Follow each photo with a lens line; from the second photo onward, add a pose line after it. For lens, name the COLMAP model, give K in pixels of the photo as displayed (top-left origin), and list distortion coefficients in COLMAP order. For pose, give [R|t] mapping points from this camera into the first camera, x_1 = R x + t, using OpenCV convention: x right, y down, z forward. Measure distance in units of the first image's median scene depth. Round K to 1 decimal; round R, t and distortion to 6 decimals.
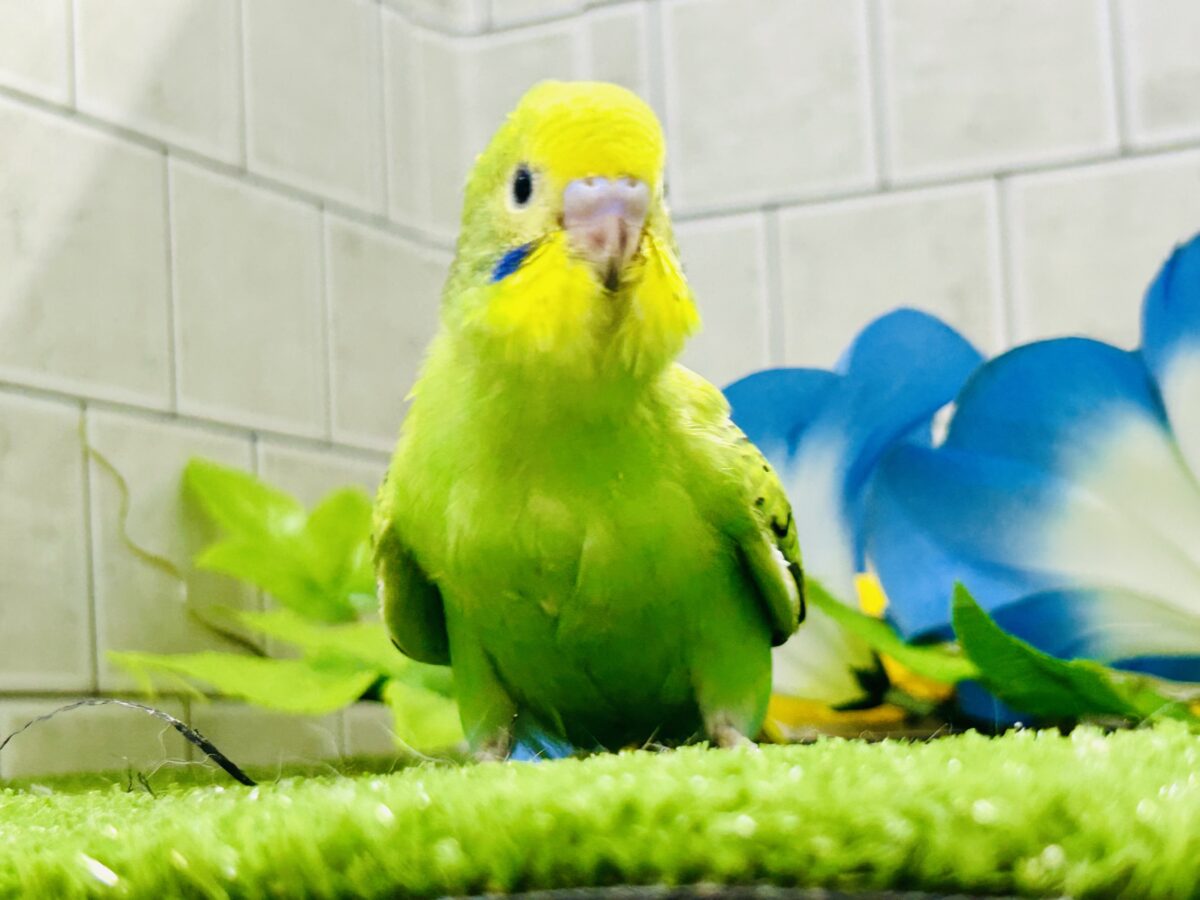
lens RADIAL K [[2278.4, 0, 600.0], [0, 2278.4, 450.0], [0, 0, 1]] dist [0.192723, -0.291229]
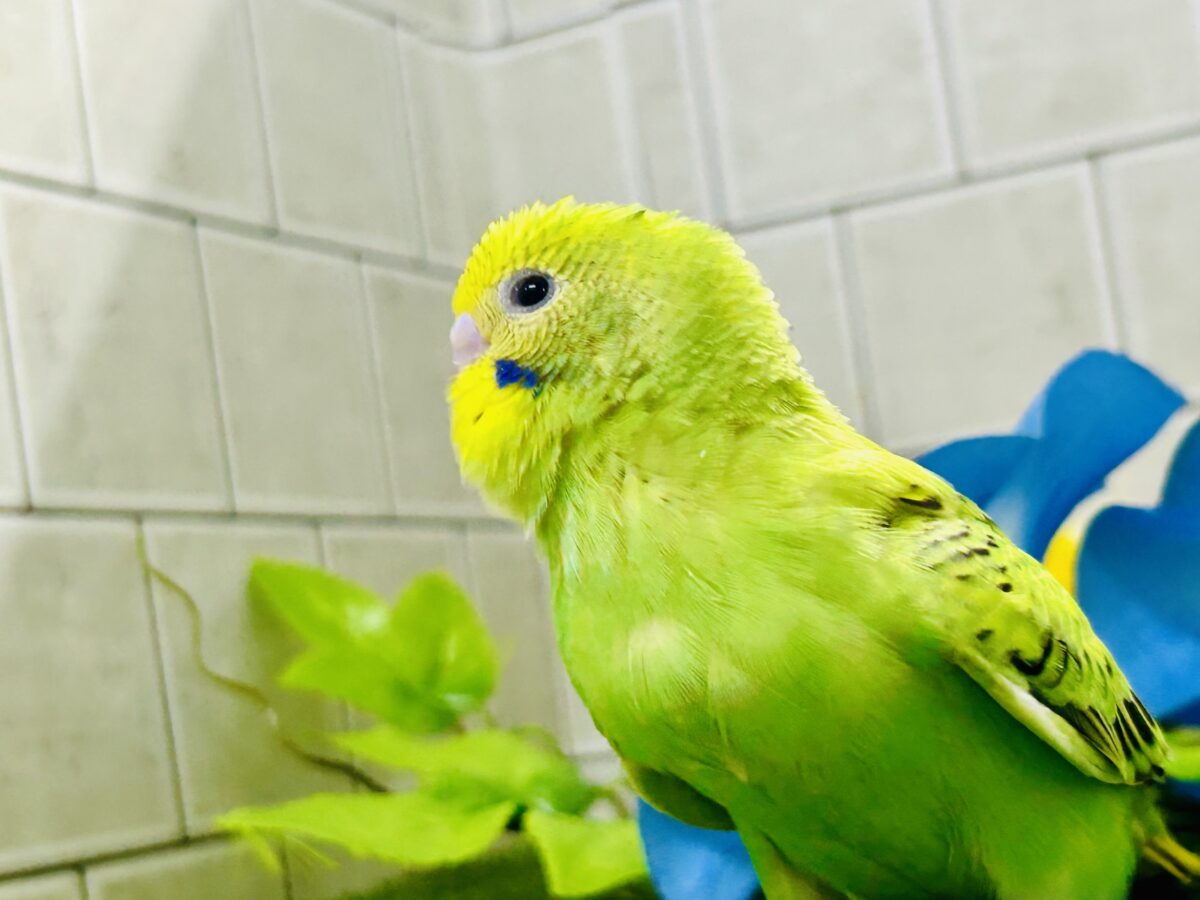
lens RADIAL K [[2278.4, 0, 600.0], [0, 2278.4, 450.0], [0, 0, 1]] dist [0.192723, -0.291229]
pose [[0.995392, -0.092367, 0.025737, -0.062462], [0.091720, 0.995465, 0.025246, -0.049245], [-0.027952, -0.022769, 0.999350, 0.097461]]
